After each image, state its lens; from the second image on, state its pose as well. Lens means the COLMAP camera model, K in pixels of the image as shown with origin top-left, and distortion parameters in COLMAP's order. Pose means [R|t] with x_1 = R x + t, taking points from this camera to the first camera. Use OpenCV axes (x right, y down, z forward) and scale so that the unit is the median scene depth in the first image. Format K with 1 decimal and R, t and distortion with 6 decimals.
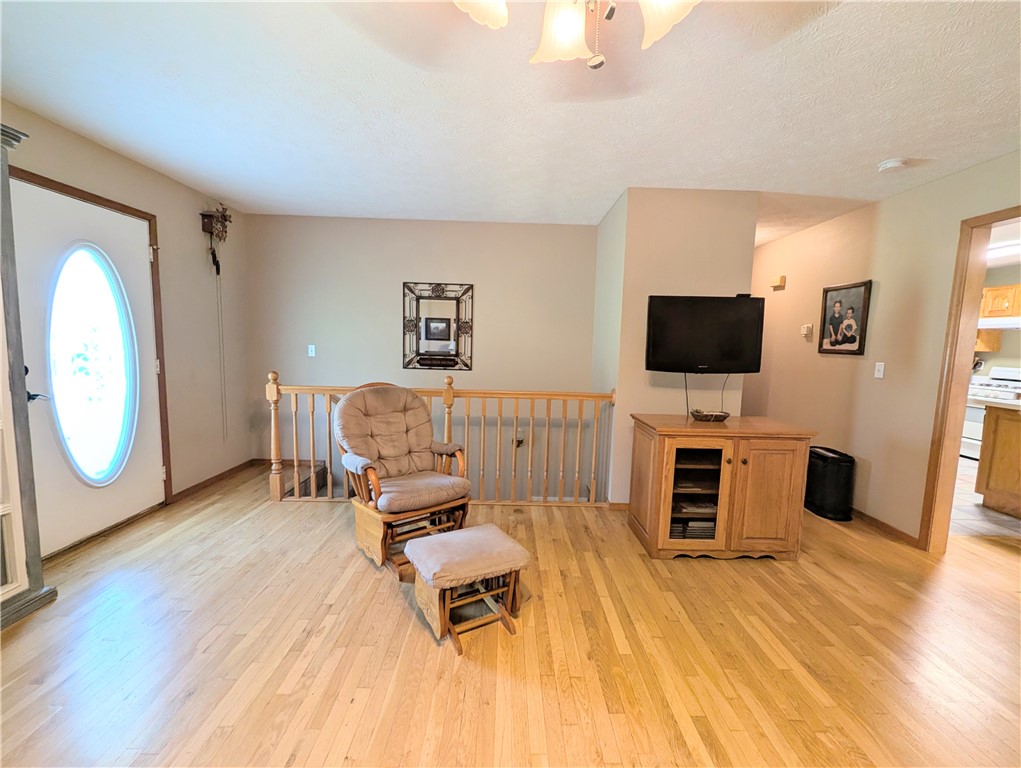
lens RADIAL K [[422.5, 0, 512.5], [0, 422.5, 386.2], [0, 0, 1]] dist [0.003495, -0.000210]
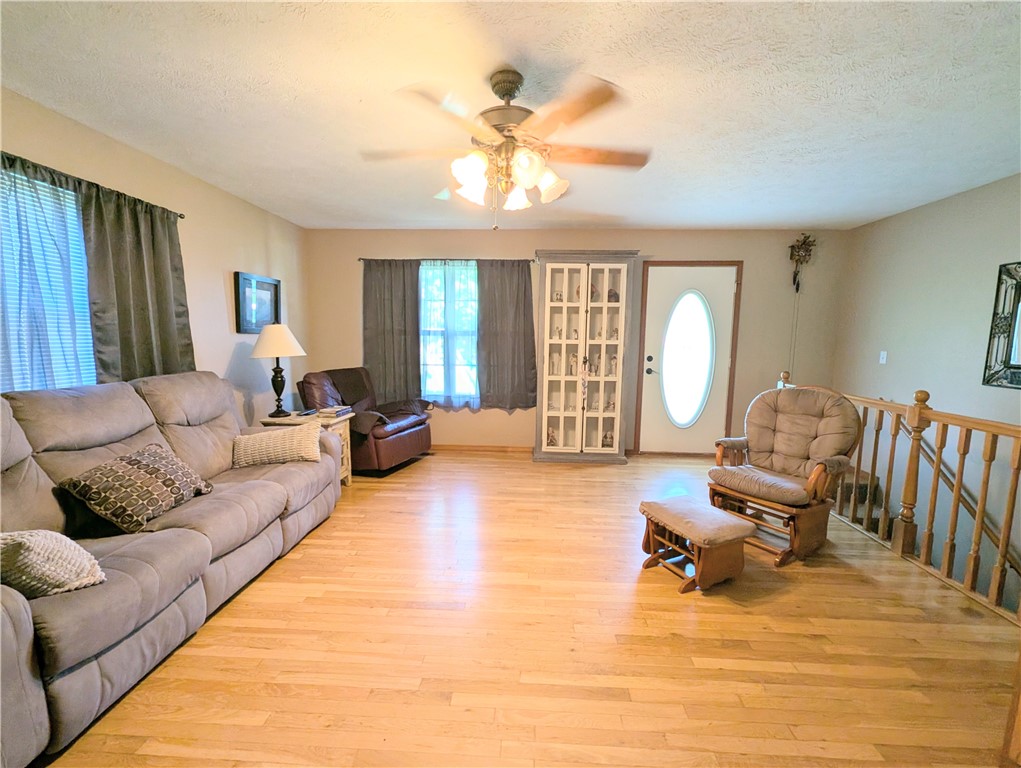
lens RADIAL K [[422.5, 0, 512.5], [0, 422.5, 381.6], [0, 0, 1]] dist [0.003495, -0.000210]
pose [[-0.055638, 0.081149, -0.995148, 0.605451], [-0.122780, 0.988571, 0.087477, -0.014968], [0.990873, 0.127051, -0.045038, 0.281757]]
